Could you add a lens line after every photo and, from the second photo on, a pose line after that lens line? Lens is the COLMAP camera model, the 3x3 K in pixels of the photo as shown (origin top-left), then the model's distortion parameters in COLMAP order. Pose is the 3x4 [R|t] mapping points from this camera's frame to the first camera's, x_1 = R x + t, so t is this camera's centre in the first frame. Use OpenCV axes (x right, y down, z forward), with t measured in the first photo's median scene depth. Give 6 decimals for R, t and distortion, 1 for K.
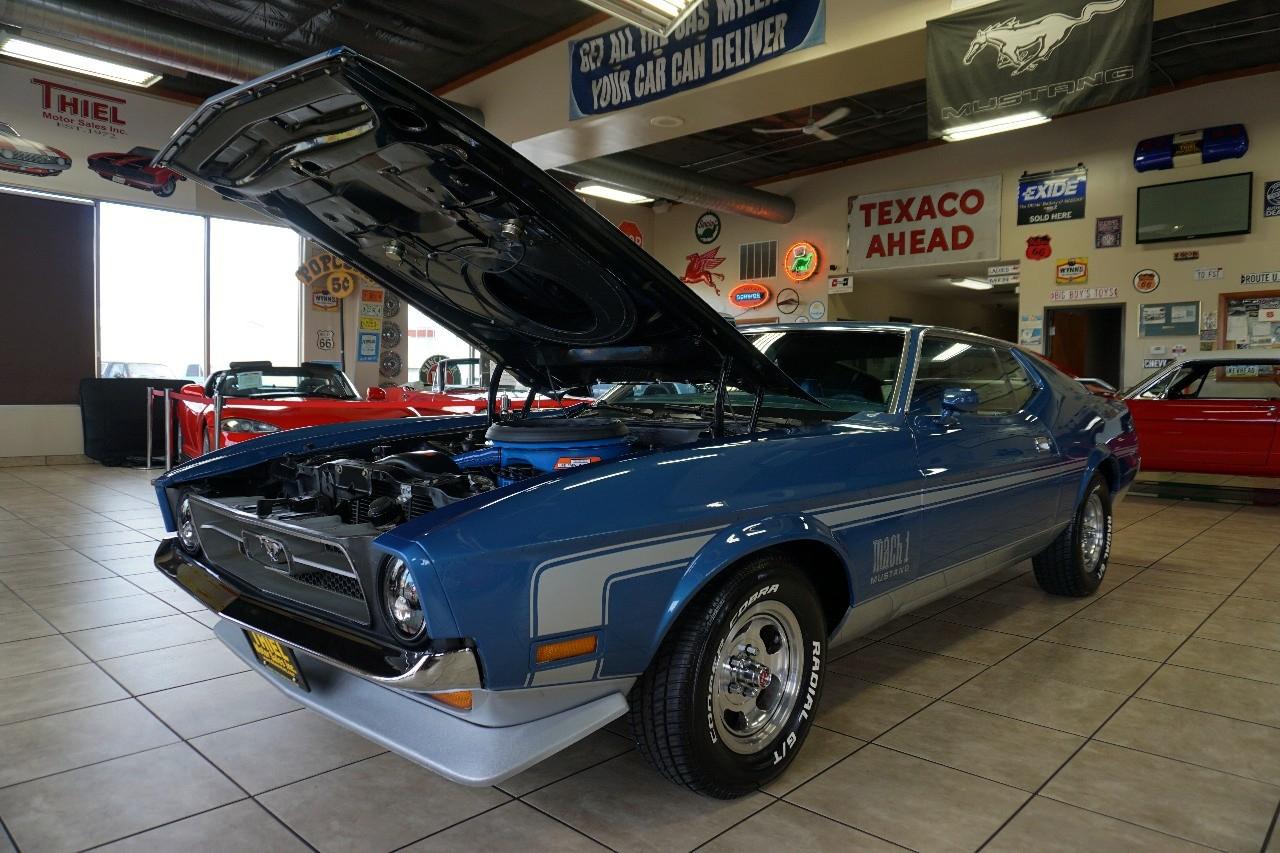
lens RADIAL K [[844.9, 0, 629.5], [0, 844.9, 431.7], [0, 0, 1]] dist [-0.040720, 0.027067]
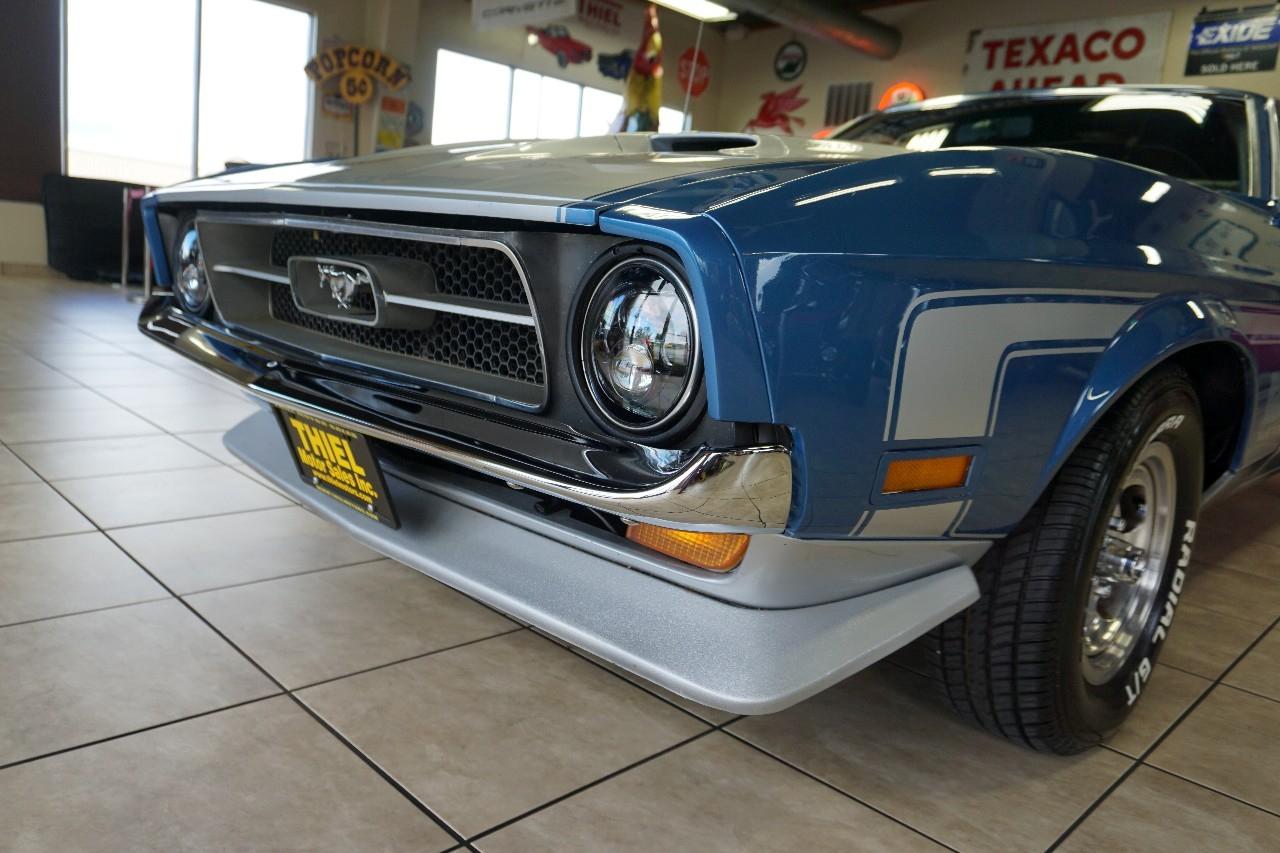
lens RADIAL K [[927.6, 0, 639.1], [0, 927.6, 425.2], [0, 0, 1]] dist [-0.033996, 0.033056]
pose [[0.996797, 0.079788, -0.005401, -0.193778], [-0.078537, 0.989424, 0.121955, 0.130757], [0.015074, -0.121140, 0.992521, 0.331166]]
